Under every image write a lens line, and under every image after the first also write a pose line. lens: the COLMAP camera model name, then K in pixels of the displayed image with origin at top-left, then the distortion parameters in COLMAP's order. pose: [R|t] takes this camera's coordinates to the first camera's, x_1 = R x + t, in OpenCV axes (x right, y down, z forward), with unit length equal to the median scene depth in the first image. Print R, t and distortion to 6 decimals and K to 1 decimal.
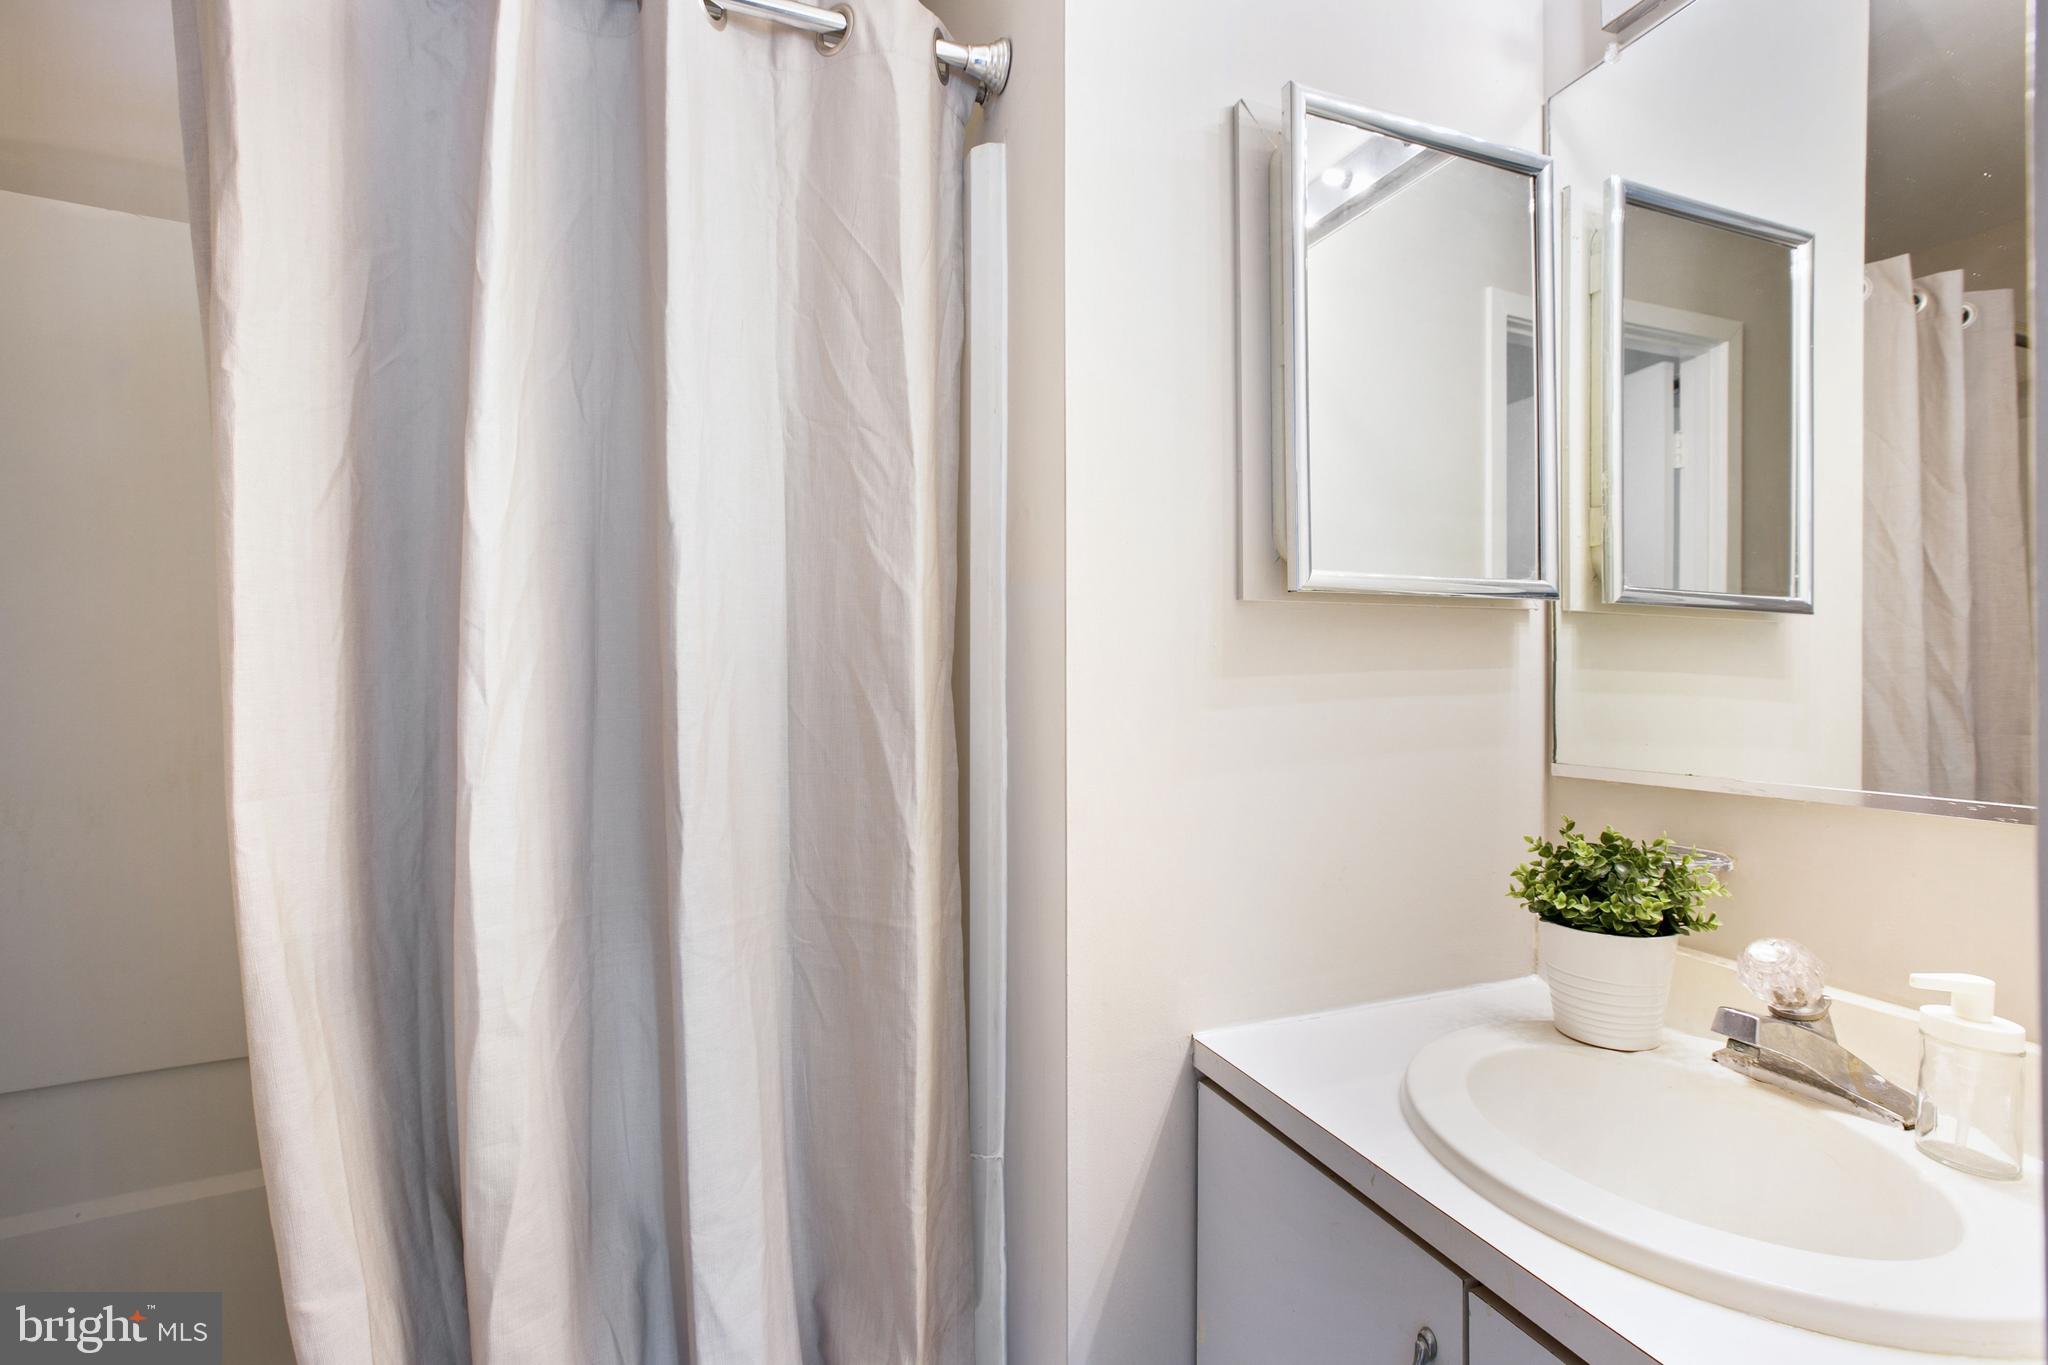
lens RADIAL K [[926.5, 0, 1025.8], [0, 926.5, 675.2], [0, 0, 1]] dist [-0.037726, 0.025075]
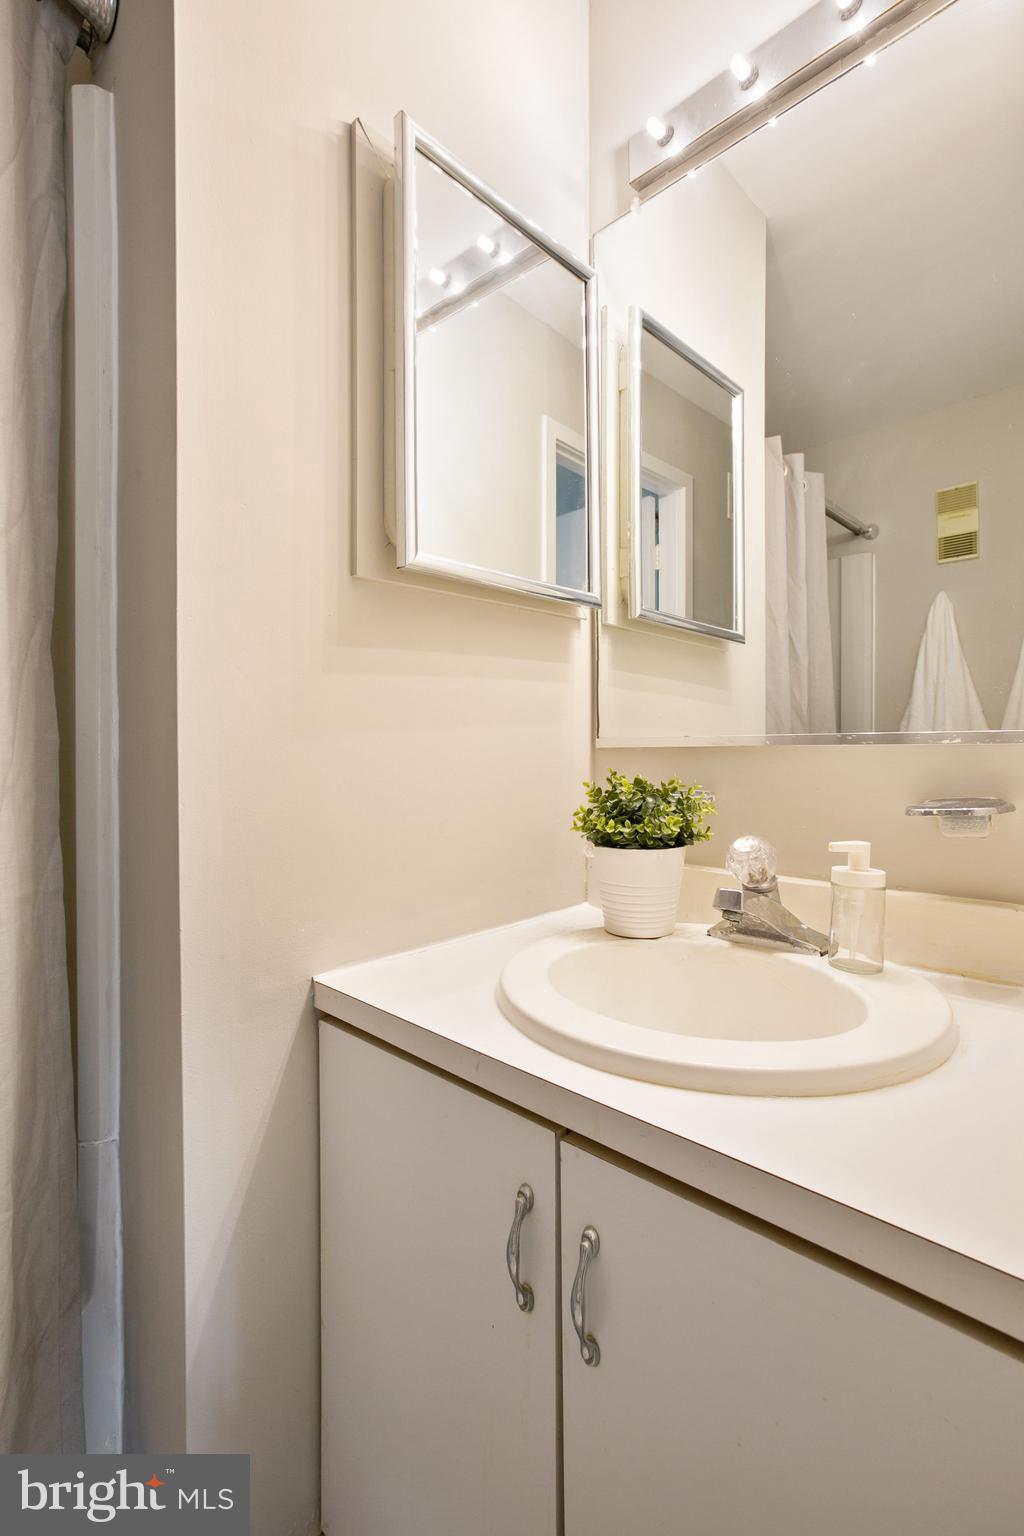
lens RADIAL K [[710.2, 0, 526.0], [0, 710.2, 749.2], [0, 0, 1]] dist [-0.026820, 0.014655]
pose [[0.897217, -0.004364, 0.441569, 0.041910], [0.002520, 0.999985, 0.004762, 0.122063], [-0.441583, -0.003160, 0.897215, 0.155979]]
